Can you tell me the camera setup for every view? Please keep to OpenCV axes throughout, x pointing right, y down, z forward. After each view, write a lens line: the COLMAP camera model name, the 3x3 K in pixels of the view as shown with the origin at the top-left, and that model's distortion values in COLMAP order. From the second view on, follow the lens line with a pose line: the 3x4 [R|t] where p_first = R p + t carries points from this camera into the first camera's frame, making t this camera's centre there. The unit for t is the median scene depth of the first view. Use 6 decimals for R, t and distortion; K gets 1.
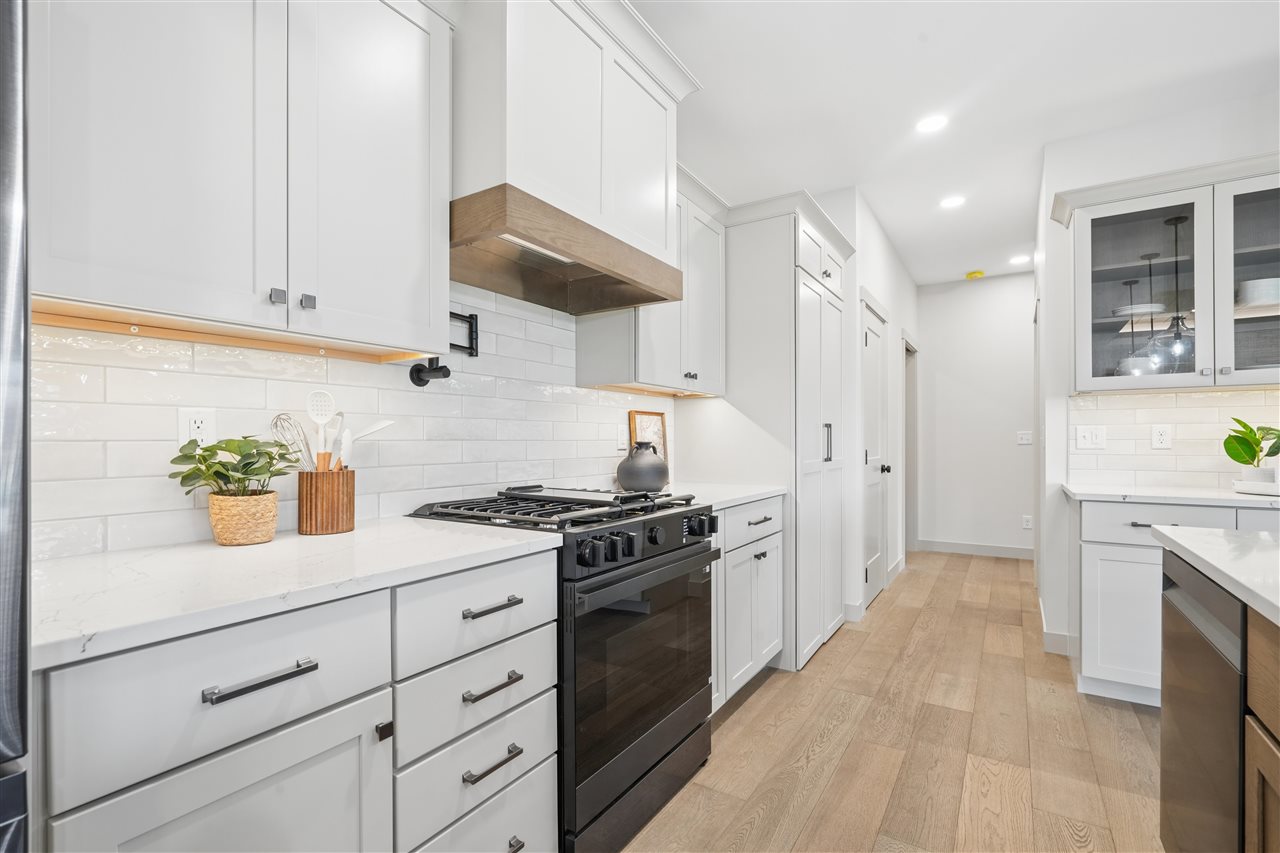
lens RADIAL K [[578.8, 0, 640.3], [0, 578.8, 433.5], [0, 0, 1]] dist [-0.002945, 0.000979]
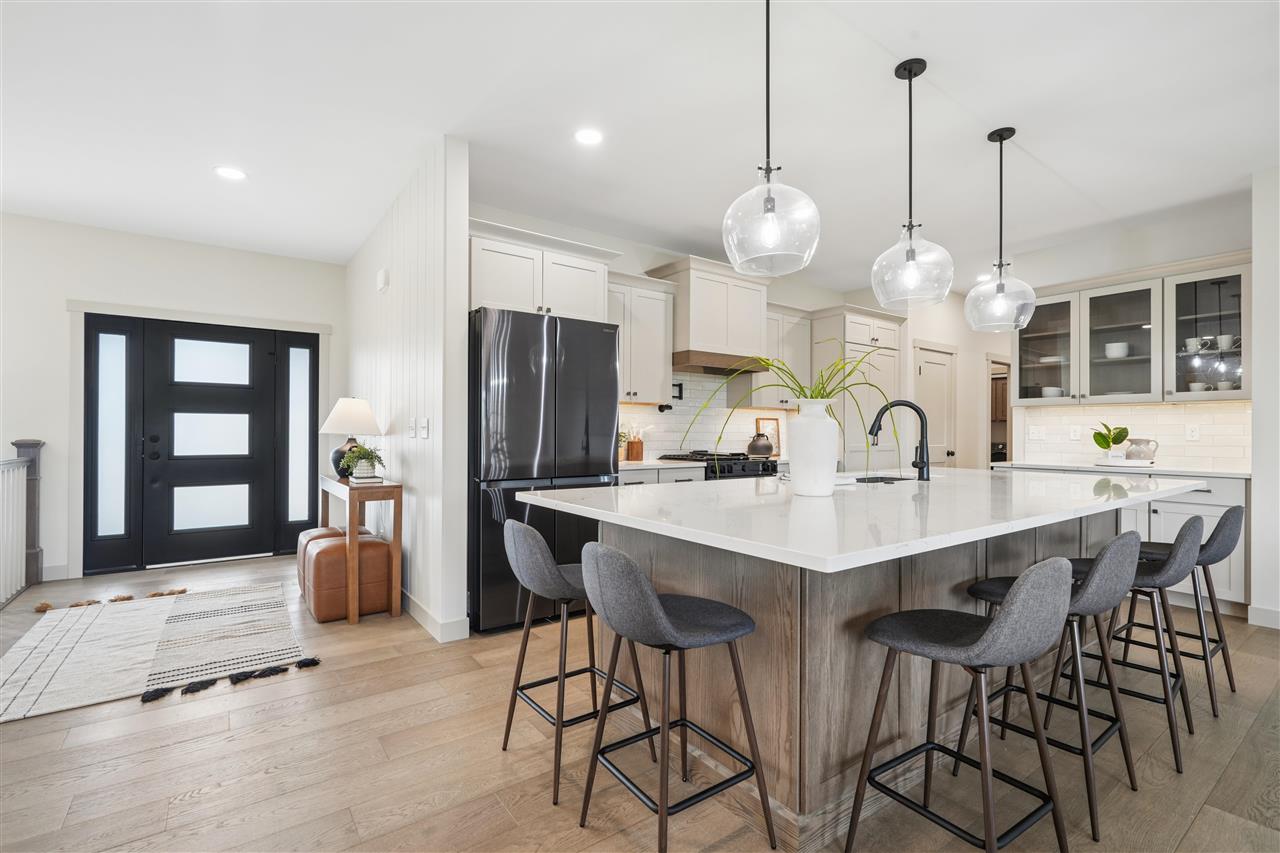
lens RADIAL K [[578.8, 0, 640.3], [0, 578.8, 433.5], [0, 0, 1]] dist [-0.002945, 0.000979]
pose [[0.930625, 0.006657, -0.365914, 0.484032], [-0.002481, 0.999926, 0.011882, -0.011949], [0.365966, -0.010150, 0.930573, -1.456328]]
